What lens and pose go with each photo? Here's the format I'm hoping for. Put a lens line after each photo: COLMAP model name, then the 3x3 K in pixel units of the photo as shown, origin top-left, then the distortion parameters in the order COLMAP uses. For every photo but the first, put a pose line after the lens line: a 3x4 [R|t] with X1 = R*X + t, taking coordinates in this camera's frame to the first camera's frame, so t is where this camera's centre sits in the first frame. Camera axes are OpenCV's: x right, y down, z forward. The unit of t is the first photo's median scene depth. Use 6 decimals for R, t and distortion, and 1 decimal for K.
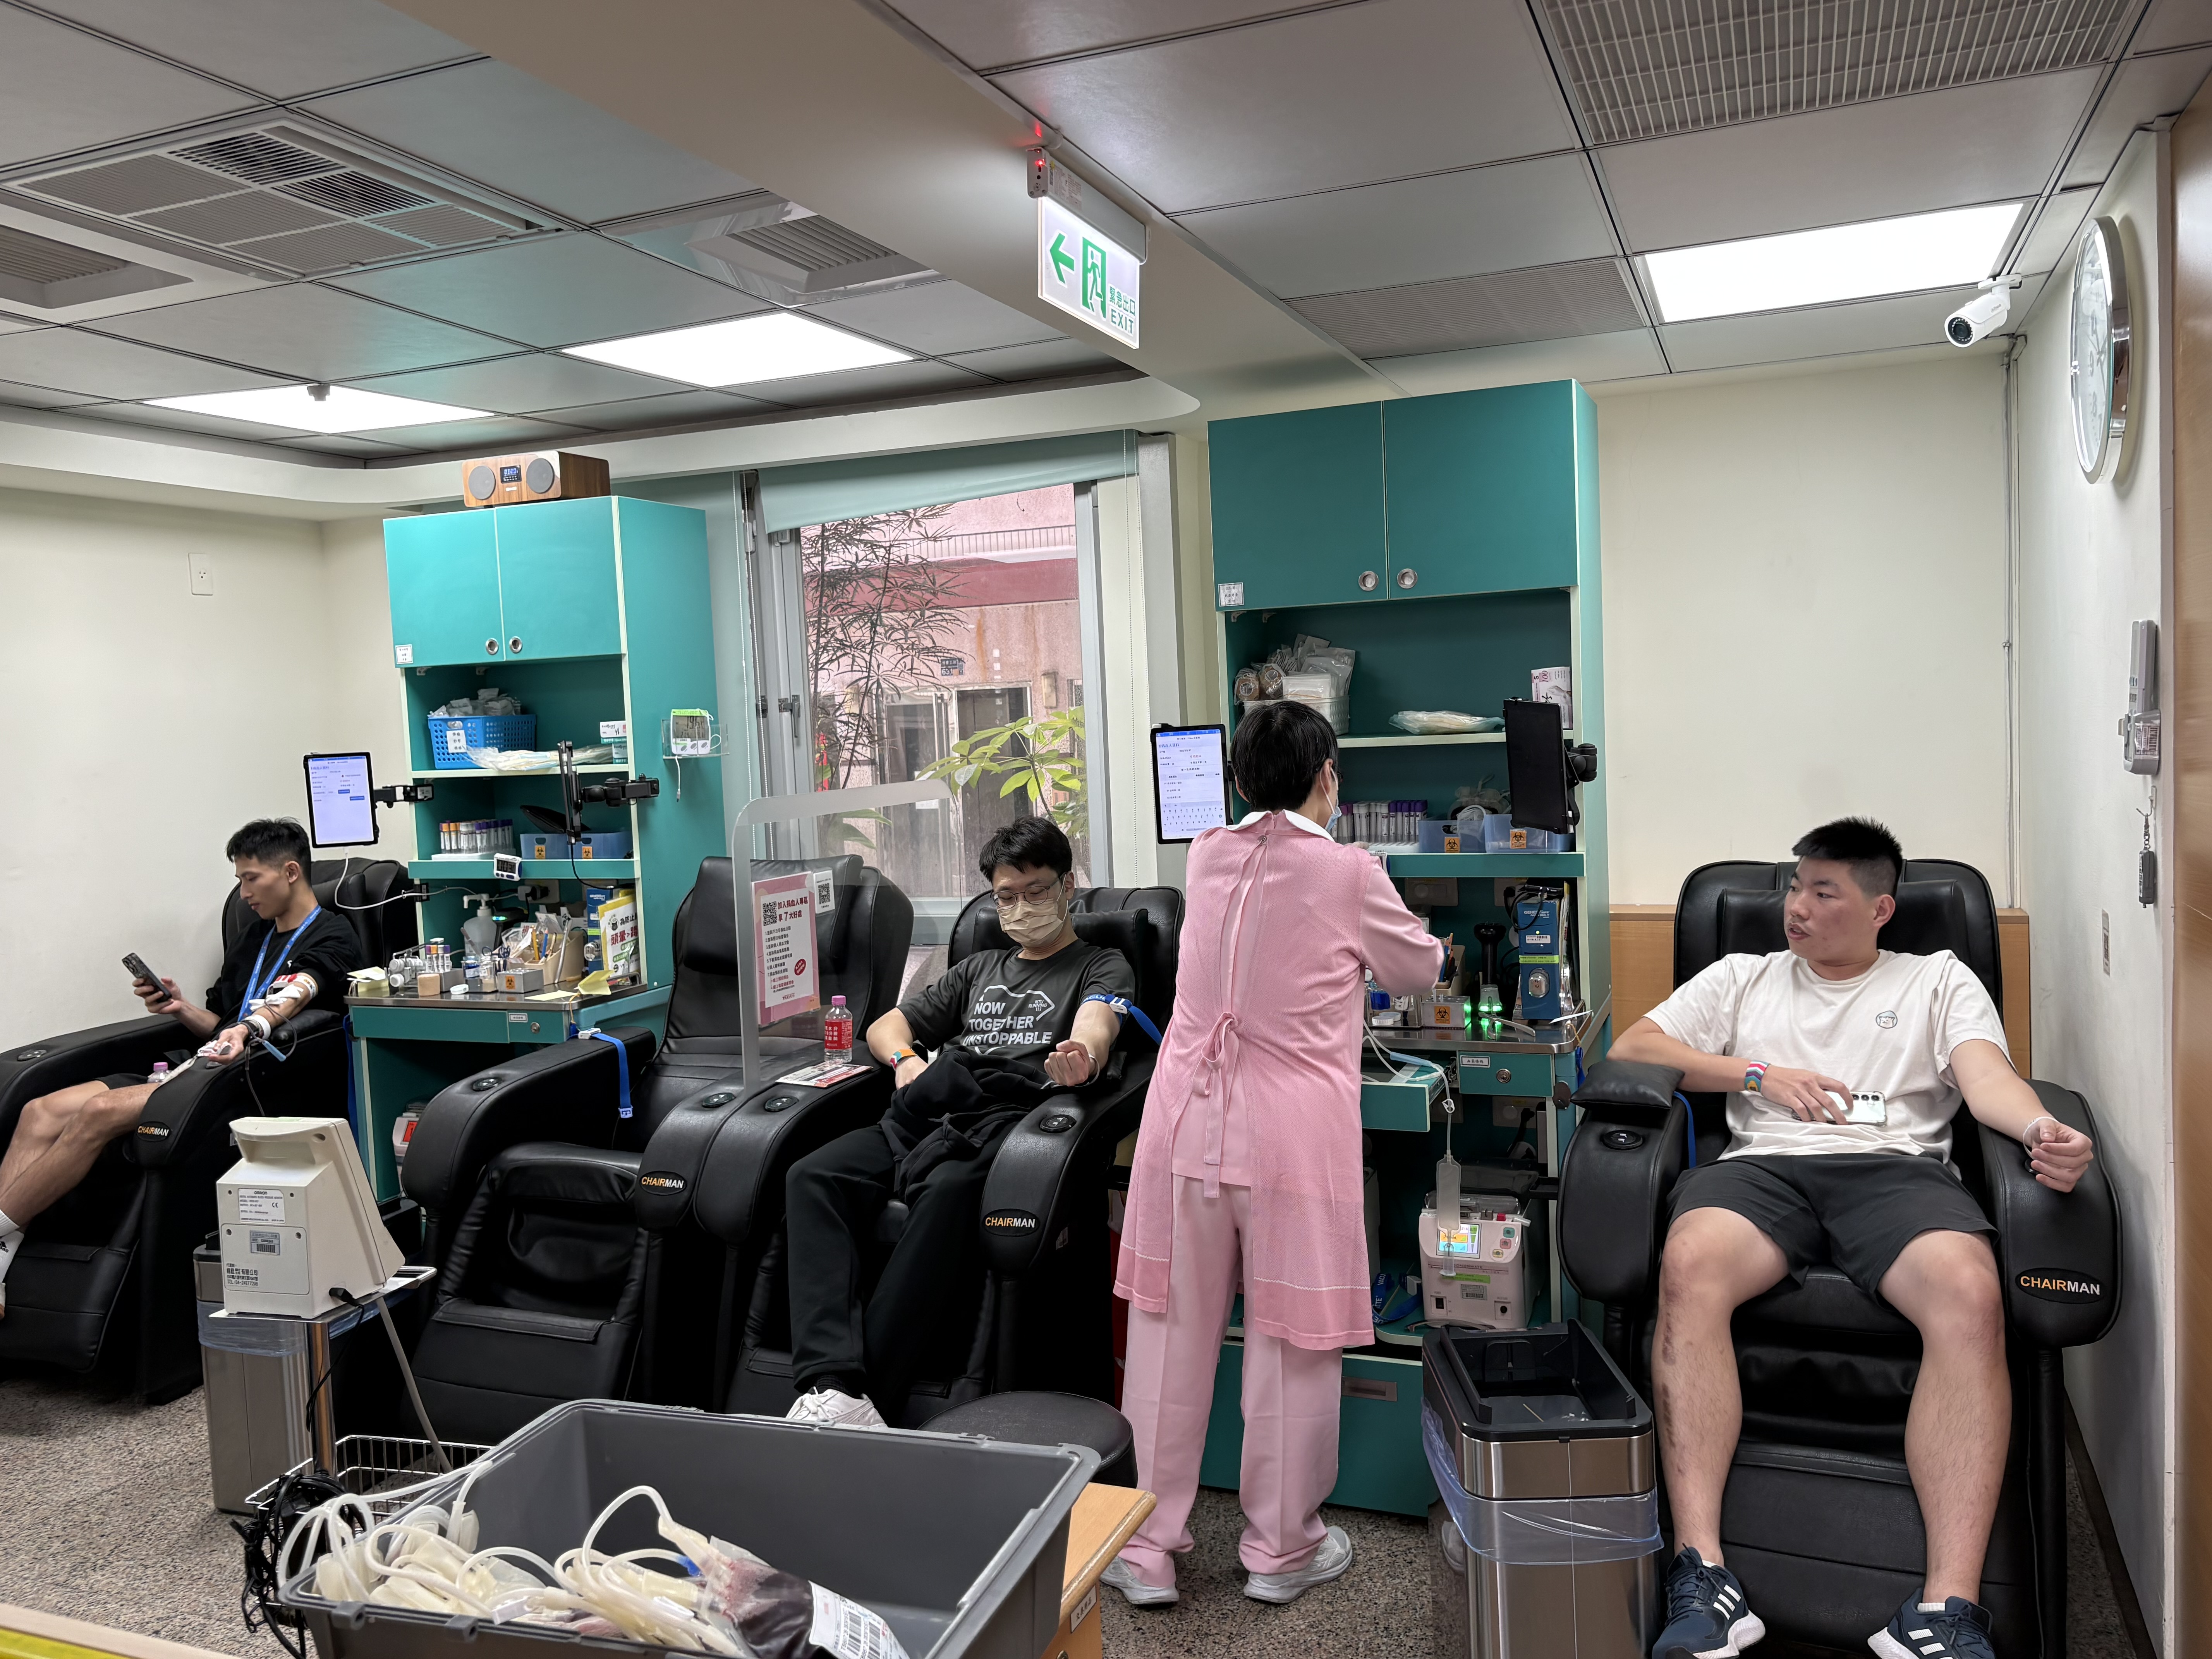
lens RADIAL K [[1692.1, 0, 1106.0], [0, 1692.1, 829.5], [0, 0, 1]] dist [-0.006373, -0.004751]
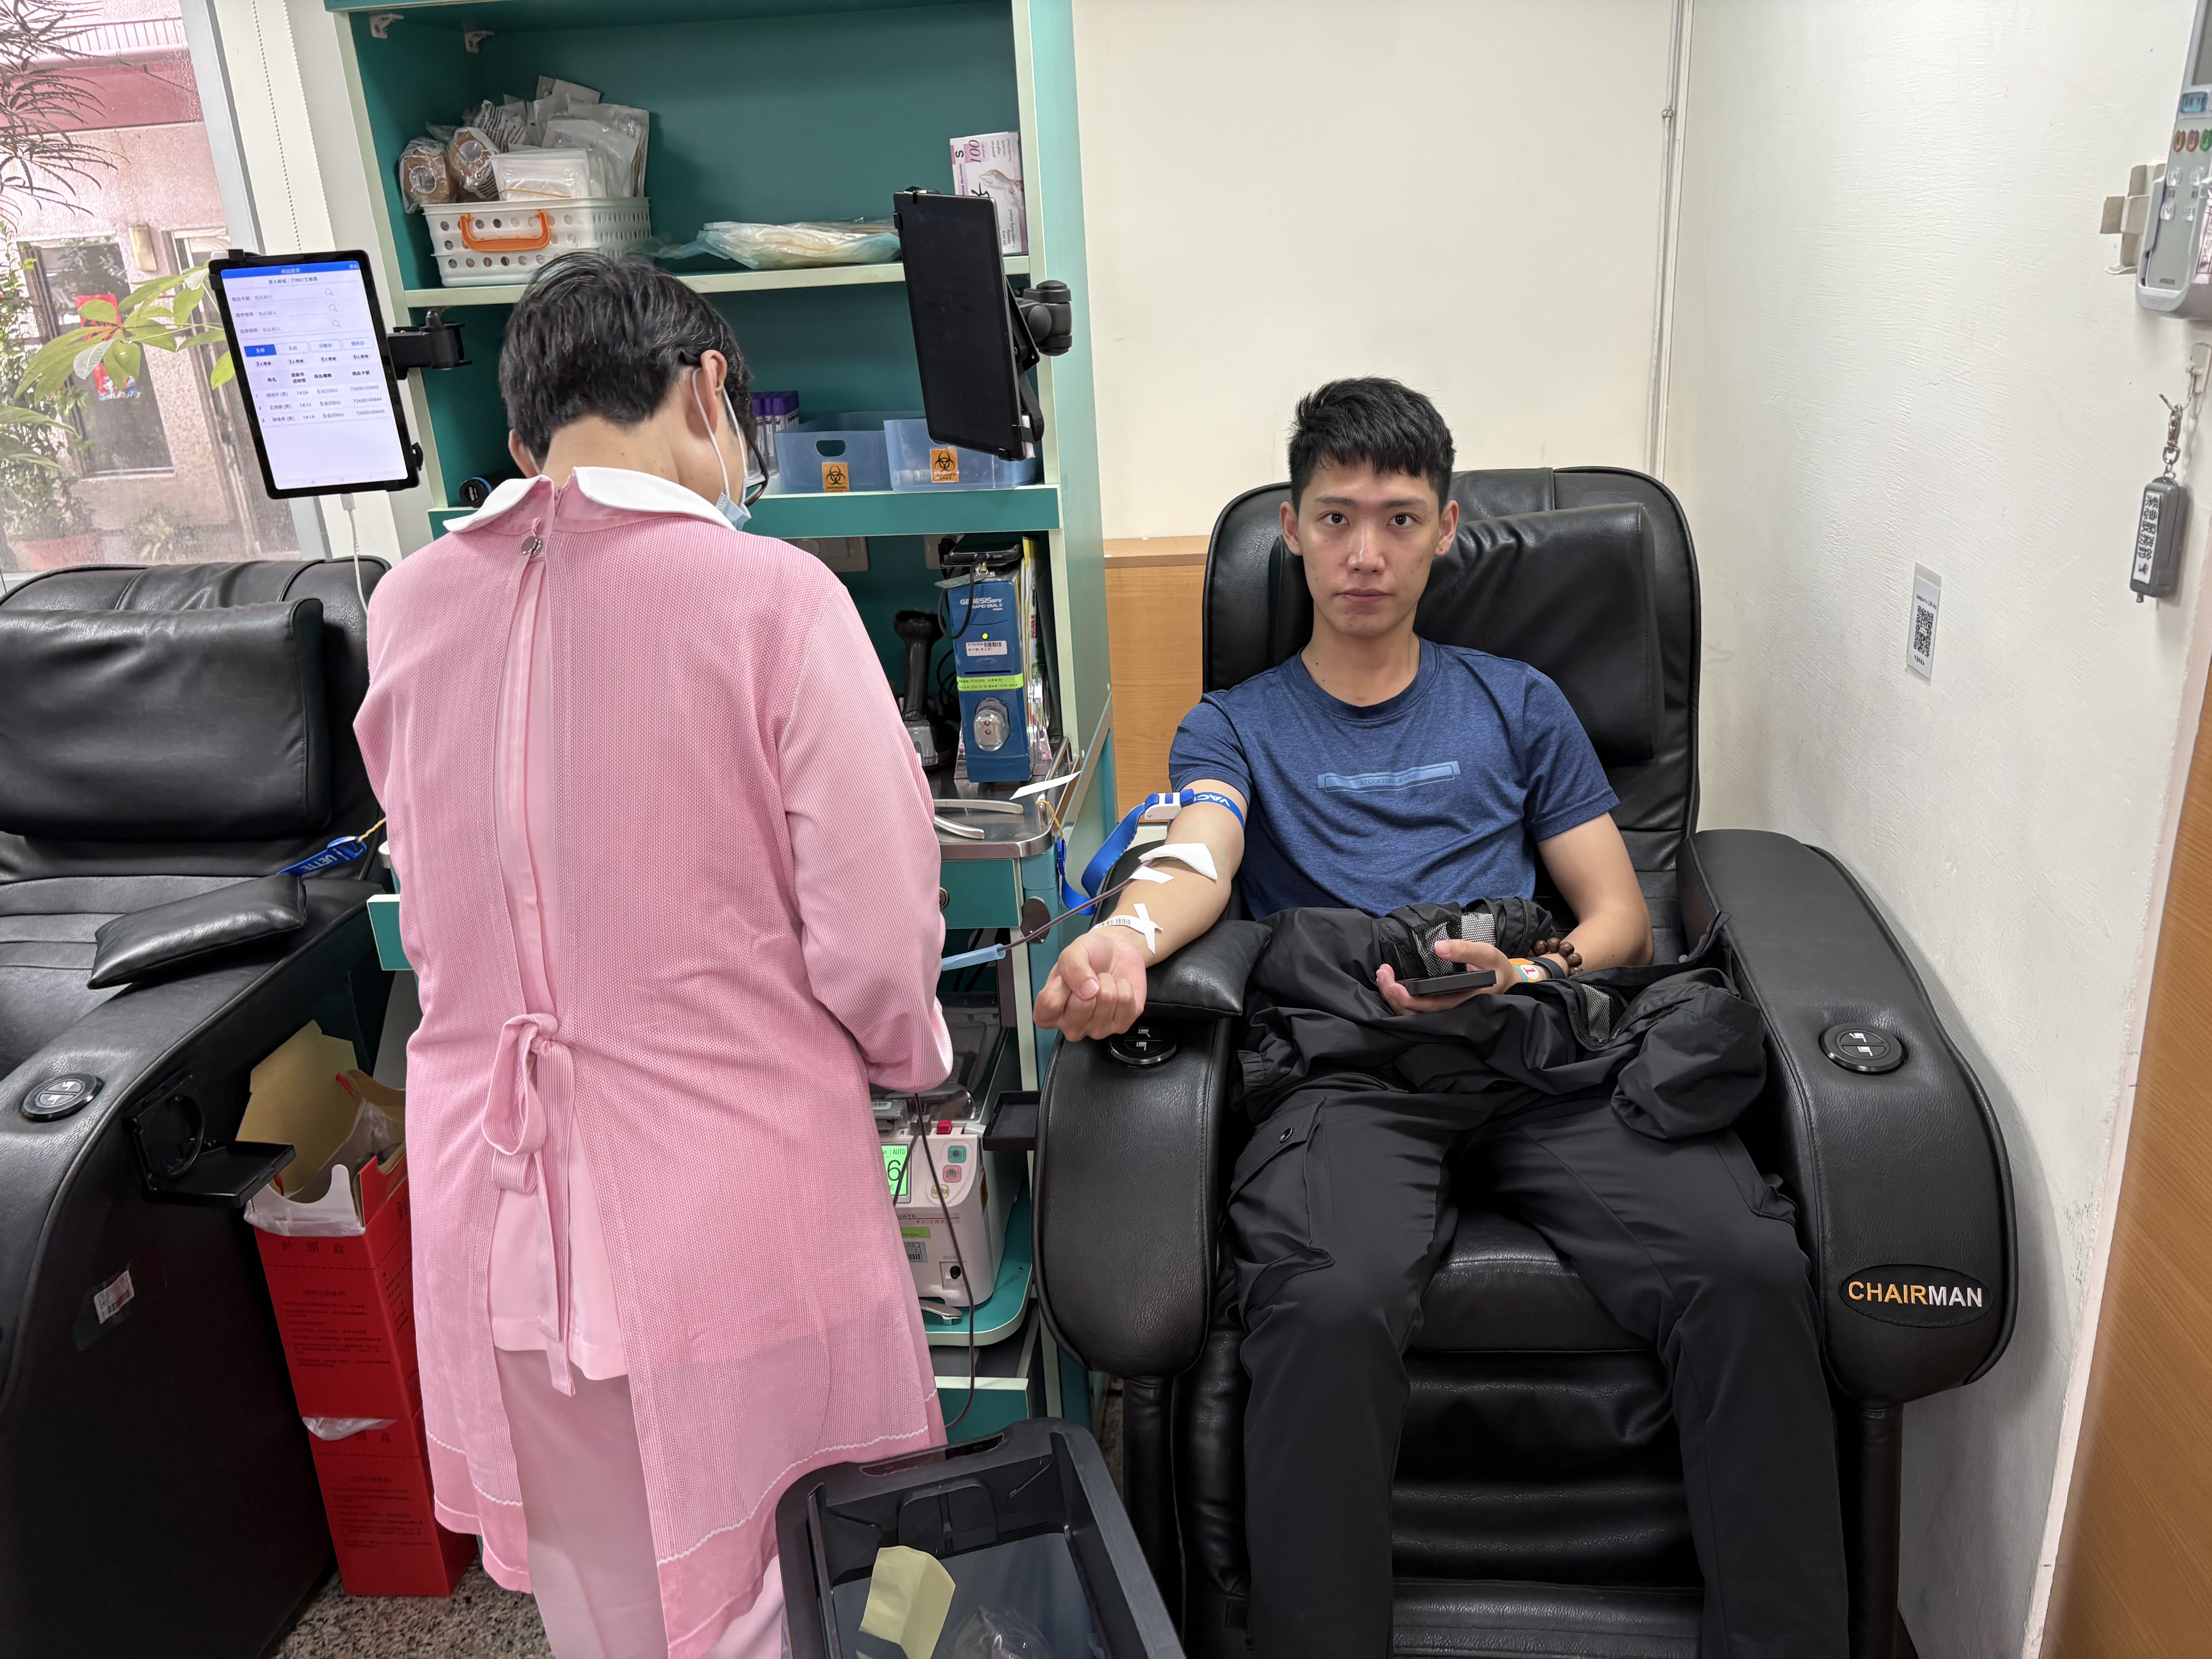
lens RADIAL K [[1691.1, 0, 1133.0], [0, 1691.1, 830.1], [0, 0, 1]] dist [0.026061, -0.000205]
pose [[0.952106, -0.106694, 0.286551, 0.132465], [0.030563, 0.965661, 0.258001, -0.020100], [-0.304238, -0.236886, 0.922672, 0.443434]]
